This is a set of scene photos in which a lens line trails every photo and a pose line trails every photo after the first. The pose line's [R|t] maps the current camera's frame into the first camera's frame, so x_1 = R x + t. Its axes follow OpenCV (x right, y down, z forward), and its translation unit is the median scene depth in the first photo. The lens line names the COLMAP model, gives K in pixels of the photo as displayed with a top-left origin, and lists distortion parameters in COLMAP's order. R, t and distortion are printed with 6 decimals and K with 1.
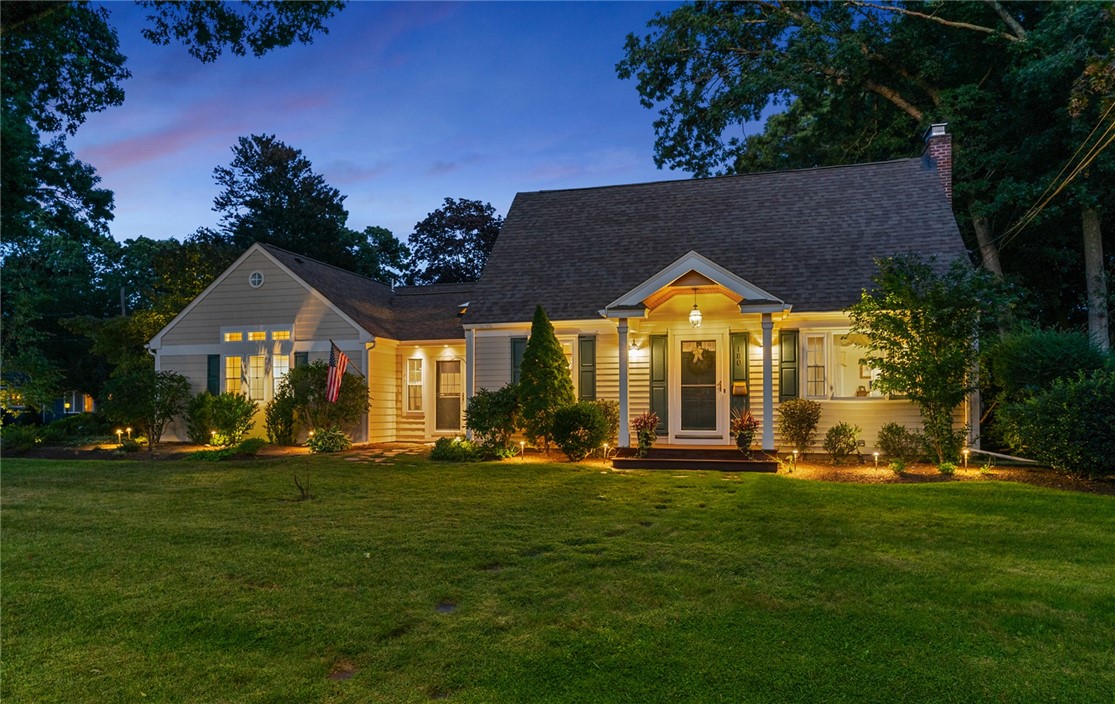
lens RADIAL K [[718.9, 0, 554.0], [0, 718.9, 355.6], [0, 0, 1]] dist [0.003610, -0.002196]
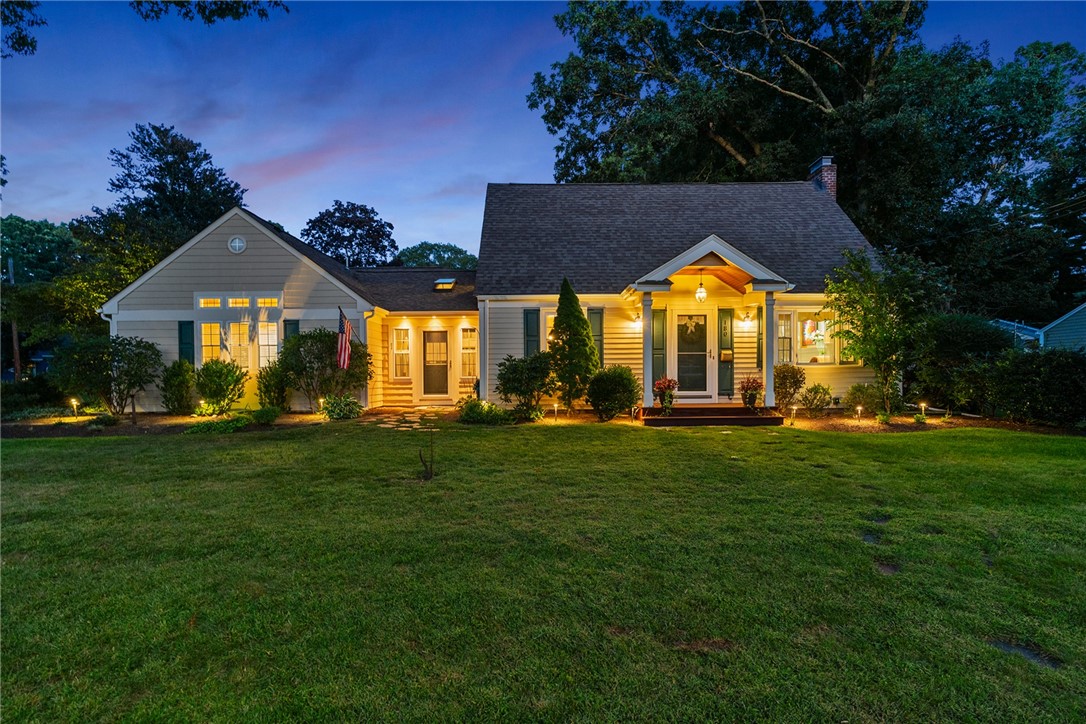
lens RADIAL K [[521.4, 0, 537.5], [0, 521.4, 356.6], [0, 0, 1]] dist [0.002713, 0.000350]
pose [[0.958977, 0.002417, 0.283474, -0.232466], [-0.012768, 0.999317, 0.034671, 0.017180], [-0.283197, -0.036868, 0.958353, 0.208589]]
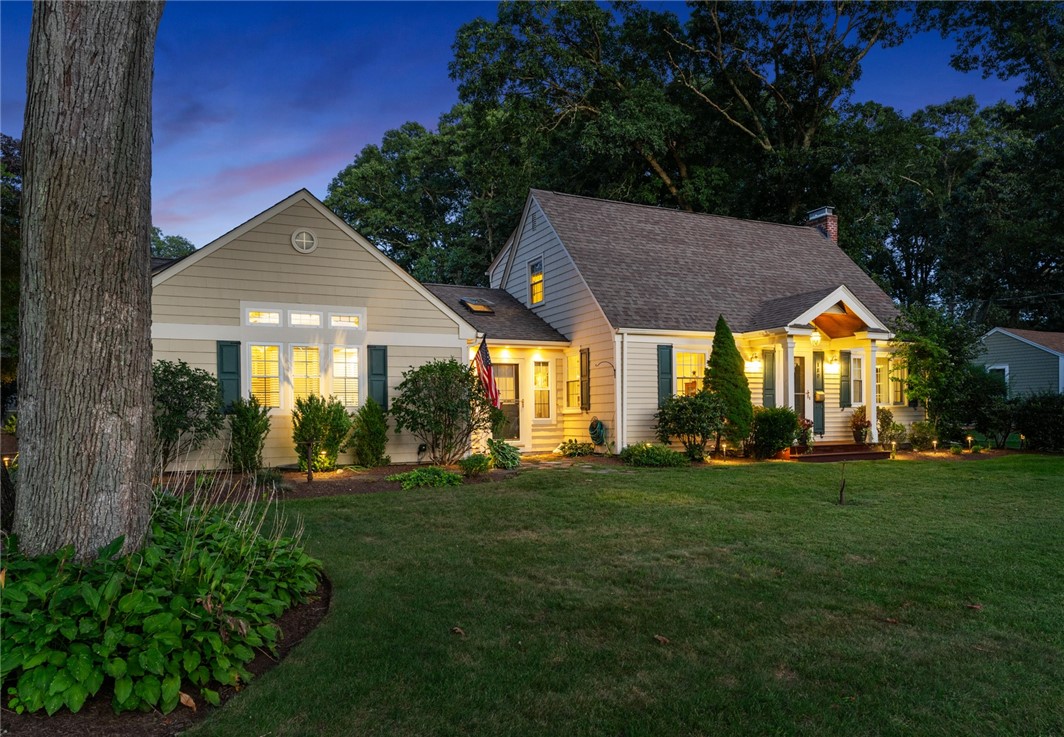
lens RADIAL K [[728.4, 0, 539.4], [0, 728.4, 373.4], [0, 0, 1]] dist [-0.007203, -0.000901]
pose [[0.743283, 0.029411, 0.668330, -0.770370], [-0.034592, 0.999386, -0.005509, 0.024121], [-0.668082, -0.019025, 0.743845, 0.309245]]
